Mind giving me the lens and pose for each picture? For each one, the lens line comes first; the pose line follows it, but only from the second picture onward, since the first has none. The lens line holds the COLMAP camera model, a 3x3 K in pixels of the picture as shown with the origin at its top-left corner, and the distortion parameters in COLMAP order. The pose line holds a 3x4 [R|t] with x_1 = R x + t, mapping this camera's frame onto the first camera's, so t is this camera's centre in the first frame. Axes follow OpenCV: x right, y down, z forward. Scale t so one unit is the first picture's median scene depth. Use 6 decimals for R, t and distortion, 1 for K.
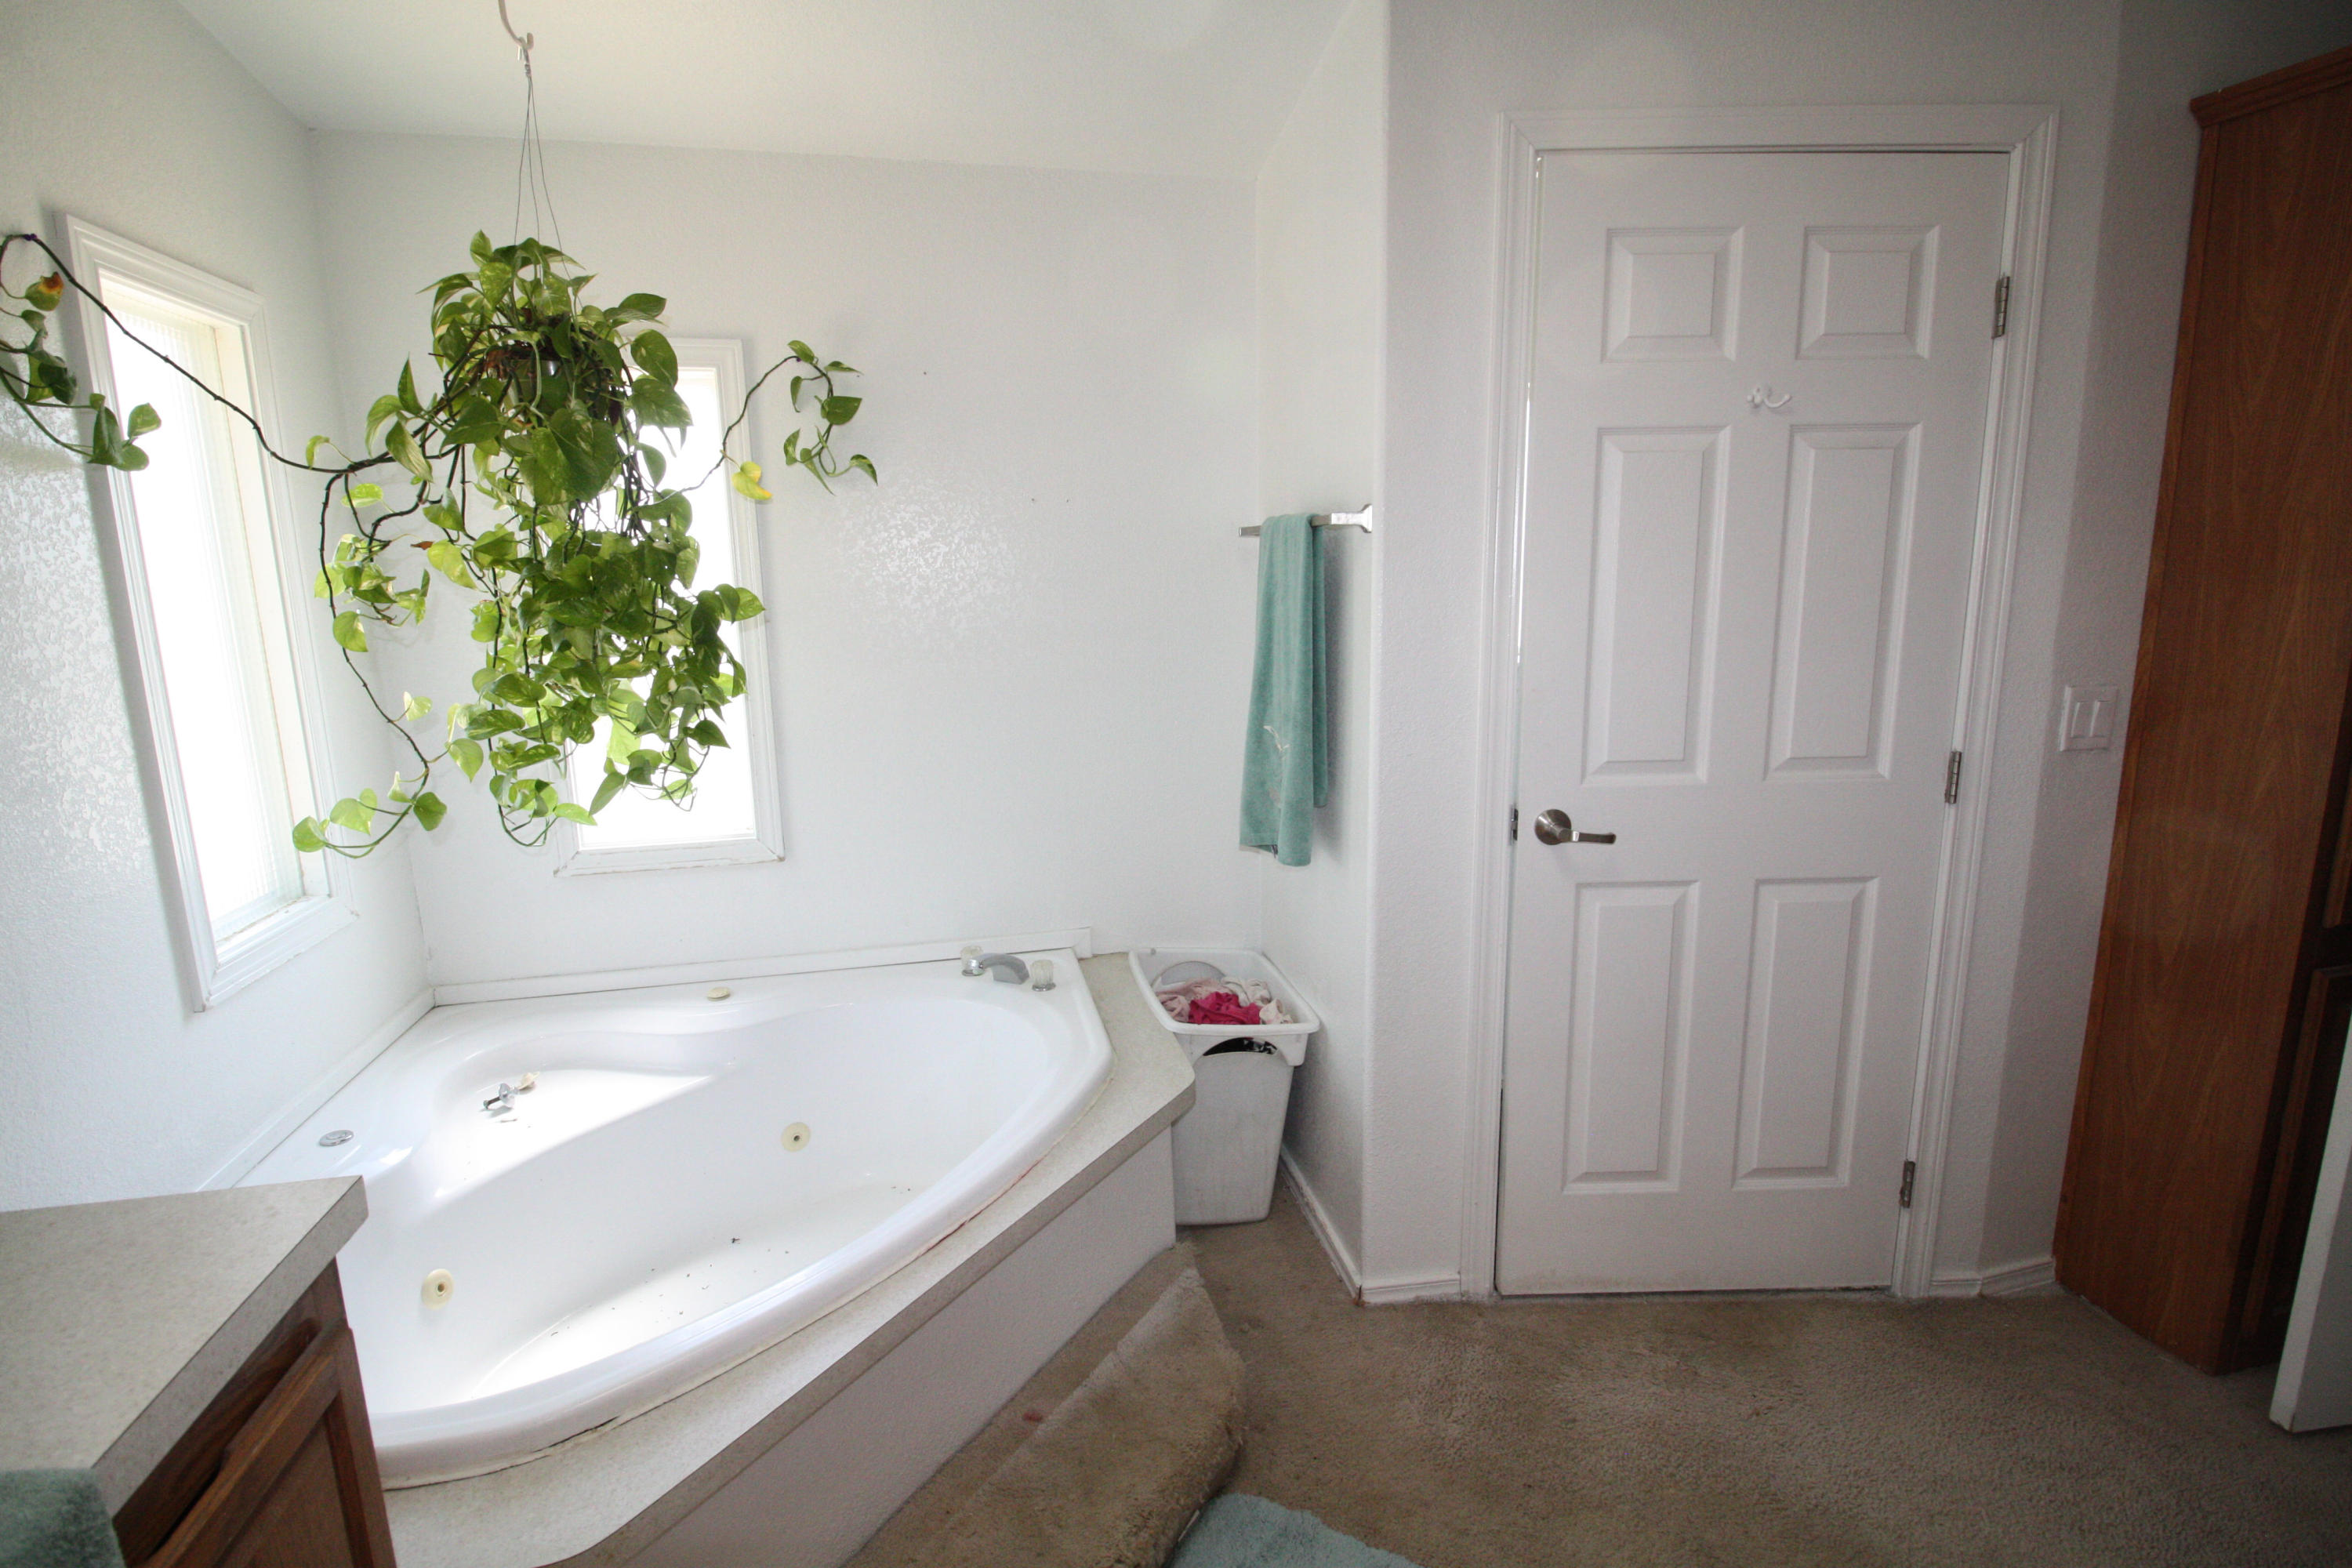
lens RADIAL K [[1099.7, 0, 1183.2], [0, 1099.7, 771.0], [0, 0, 1]] dist [0.003266, -0.011007]
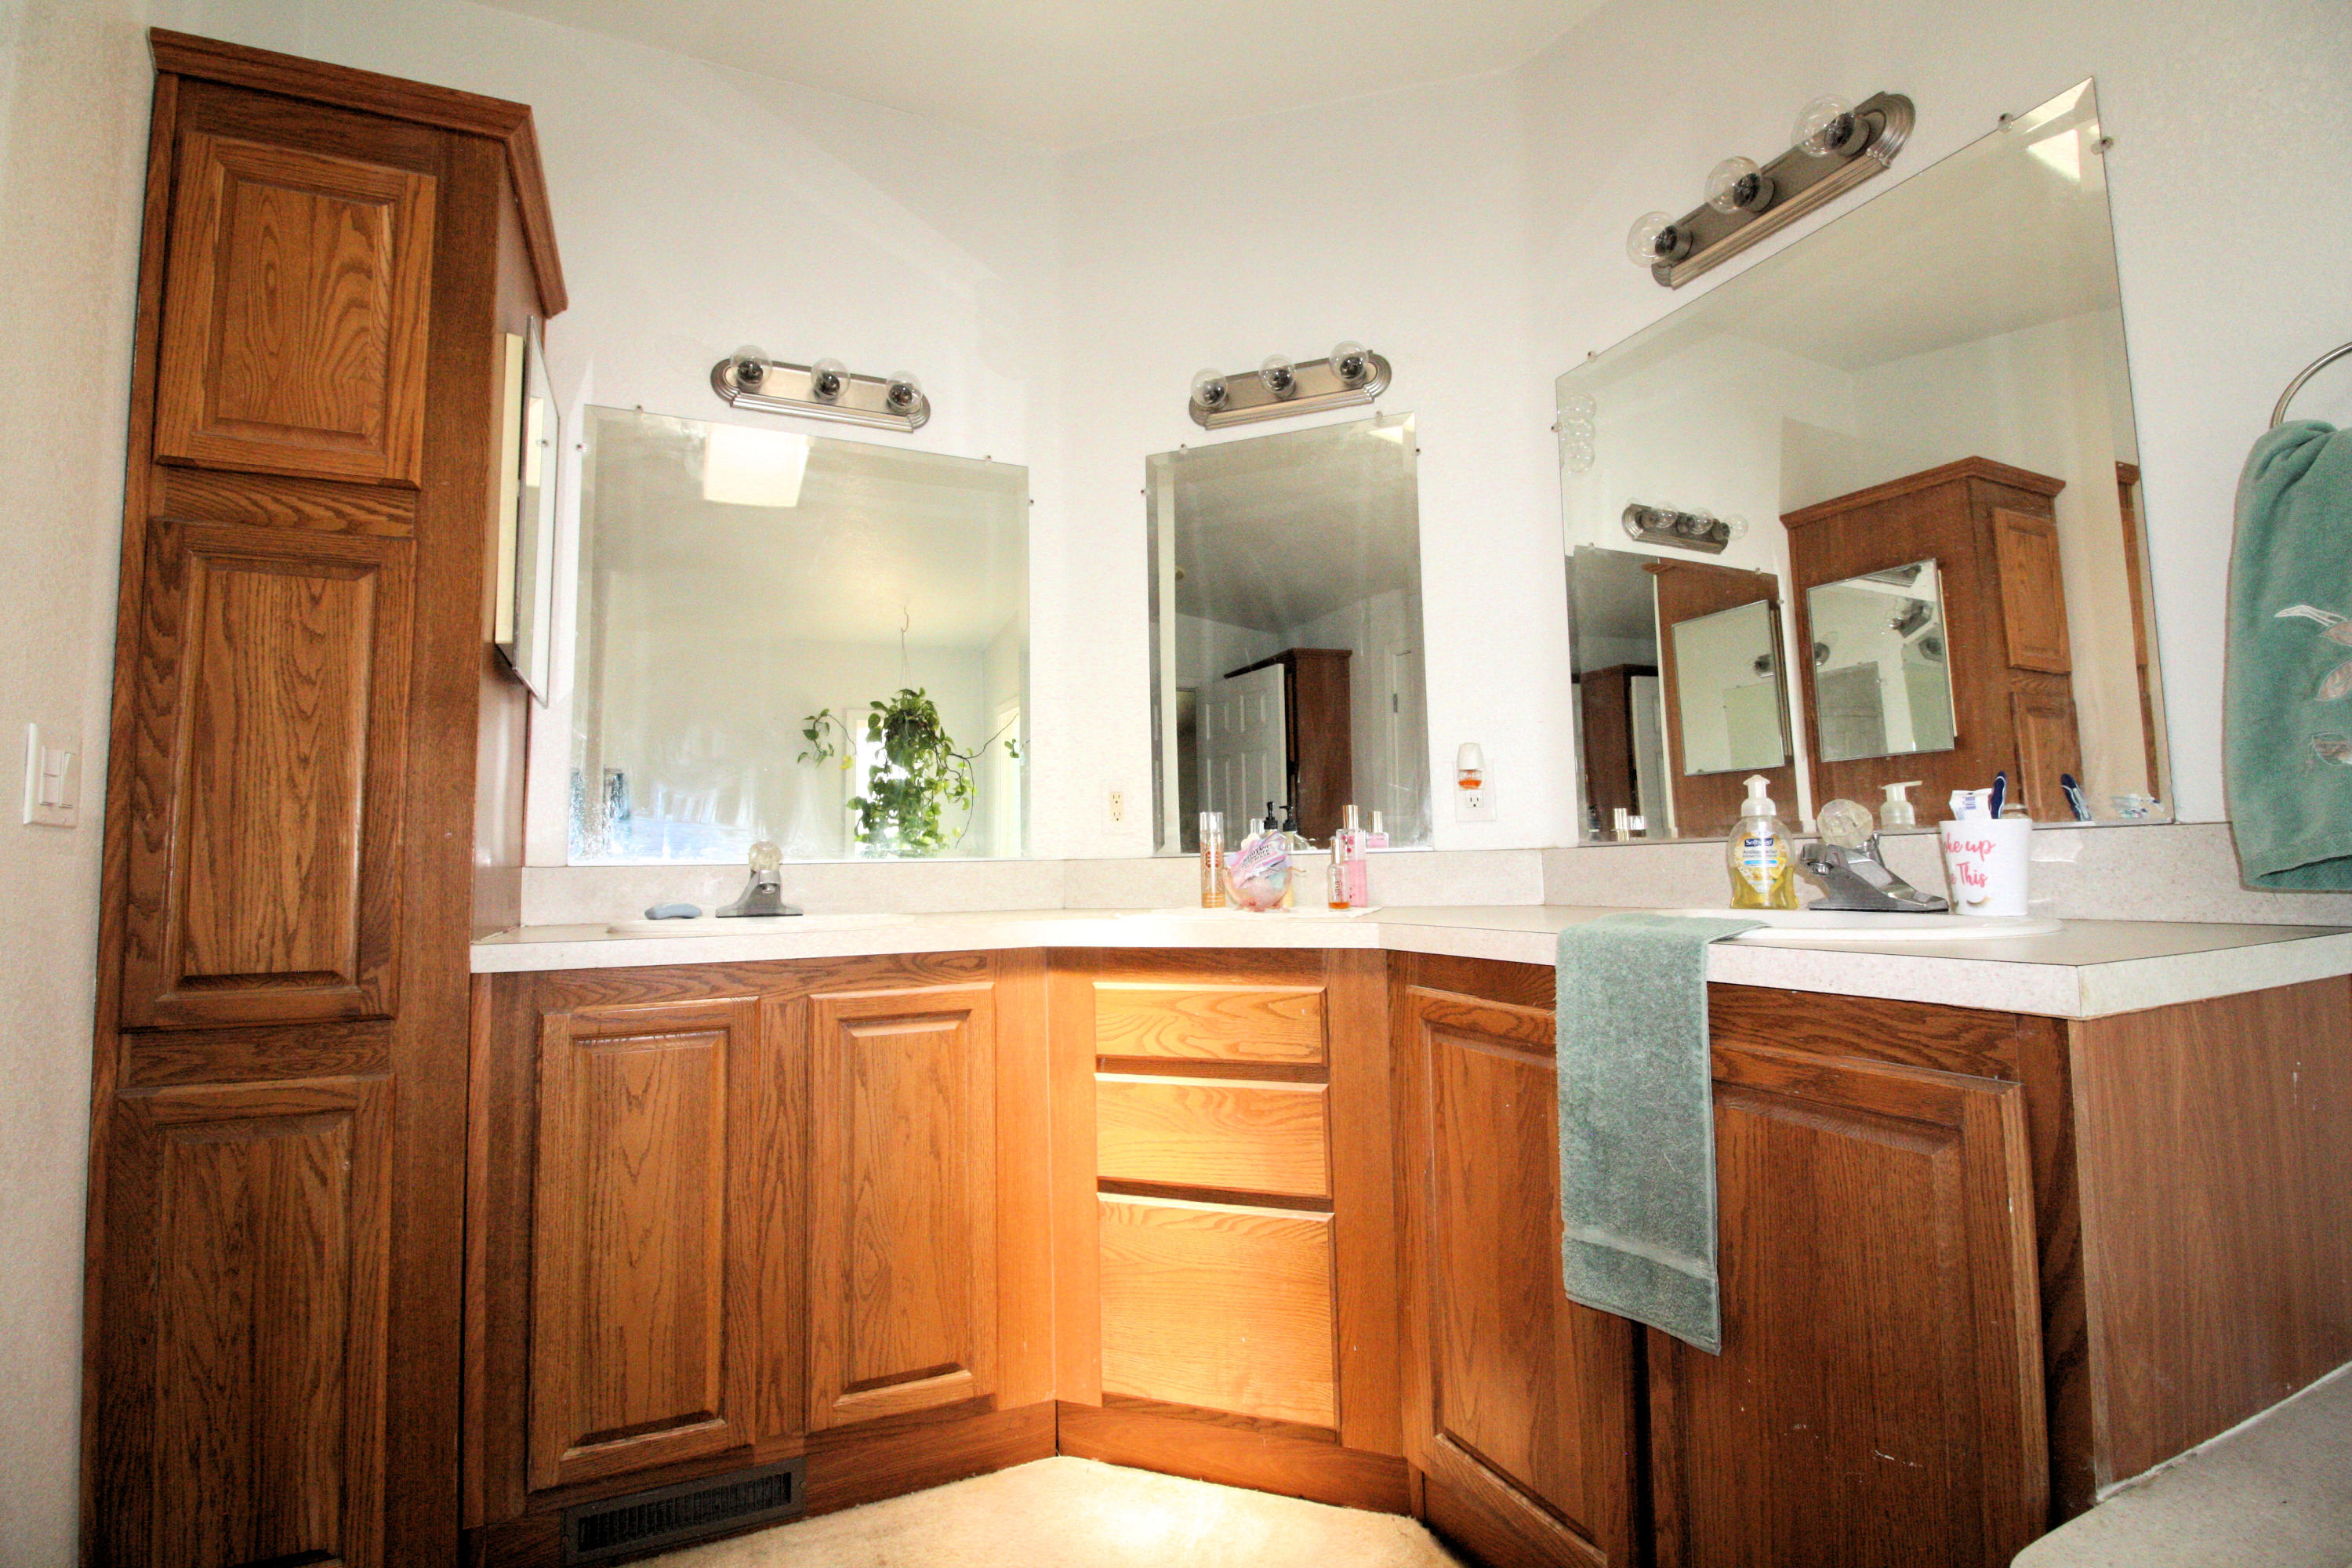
lens RADIAL K [[1099.7, 0, 1183.2], [0, 1099.7, 771.0], [0, 0, 1]] dist [0.003266, -0.011007]
pose [[-0.979865, 0.018342, -0.198815, 0.065724], [0.000916, 0.996174, 0.087389, 0.062187], [0.199657, 0.085448, -0.976133, 0.816296]]
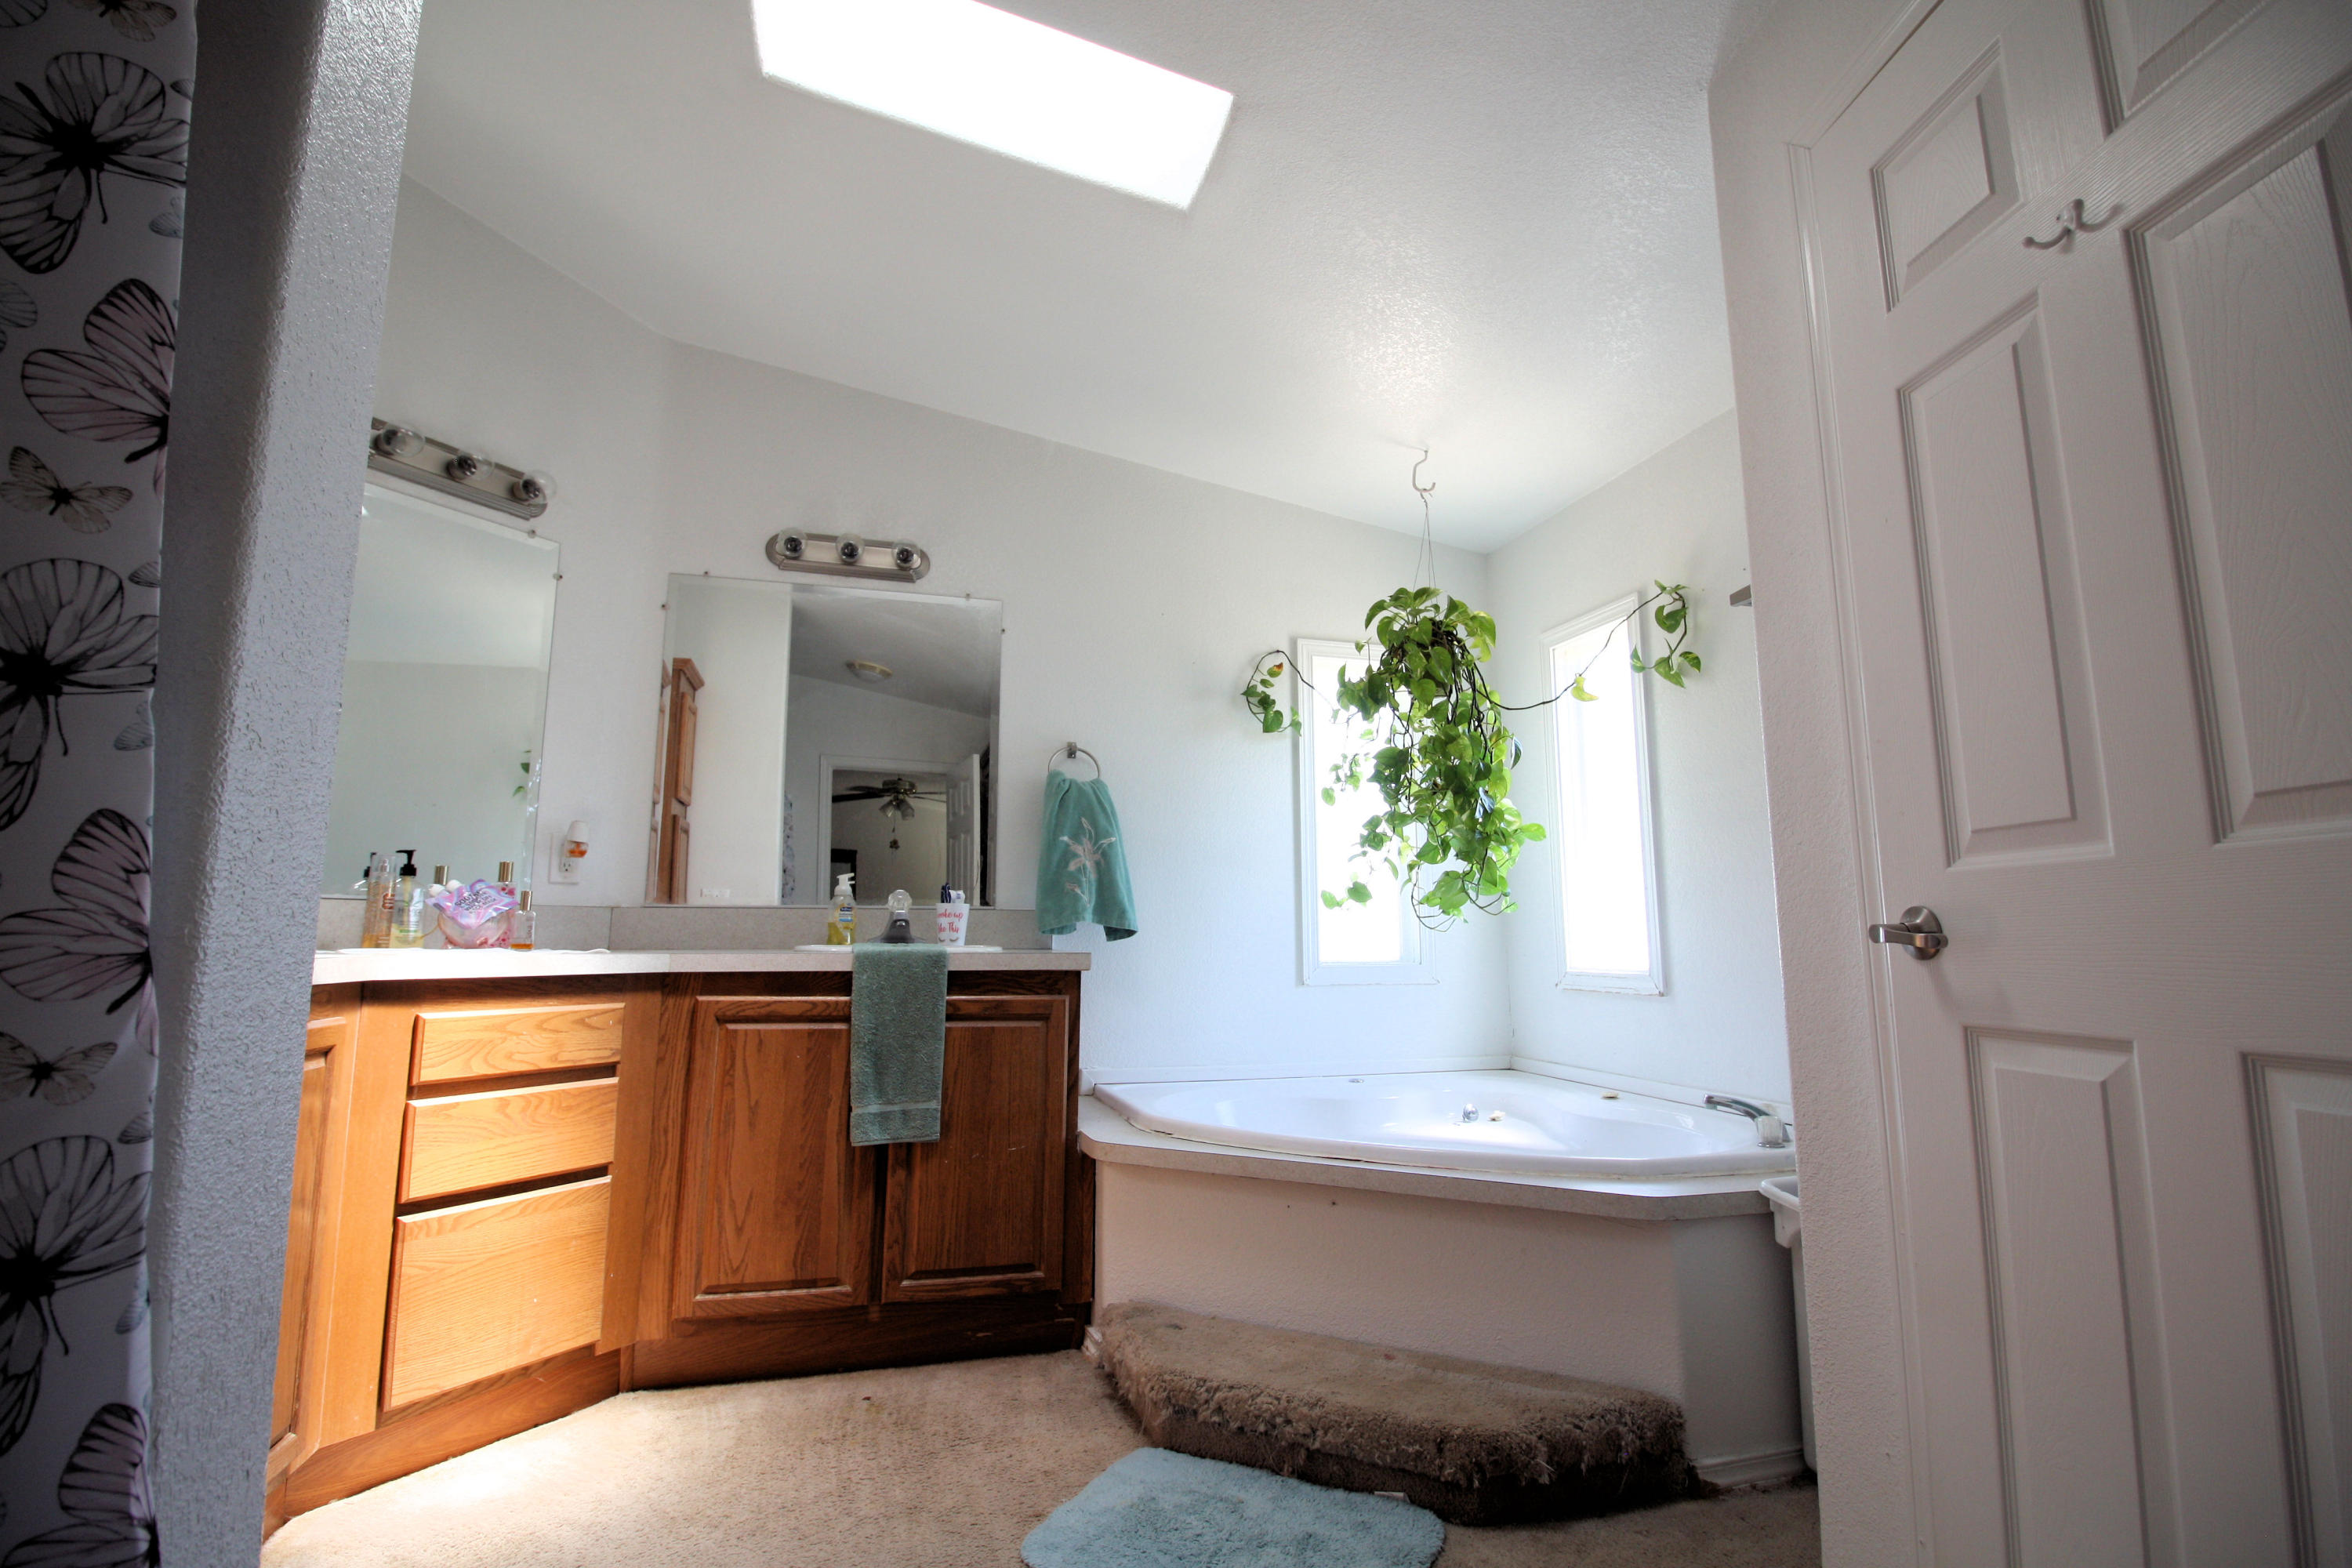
lens RADIAL K [[1099.7, 0, 1183.2], [0, 1099.7, 771.0], [0, 0, 1]] dist [0.003266, -0.011007]
pose [[0.056896, -0.134243, -0.989314, 0.989751], [-0.178228, 0.973636, -0.142366, 0.130208], [0.982343, 0.184423, 0.031470, 0.502943]]
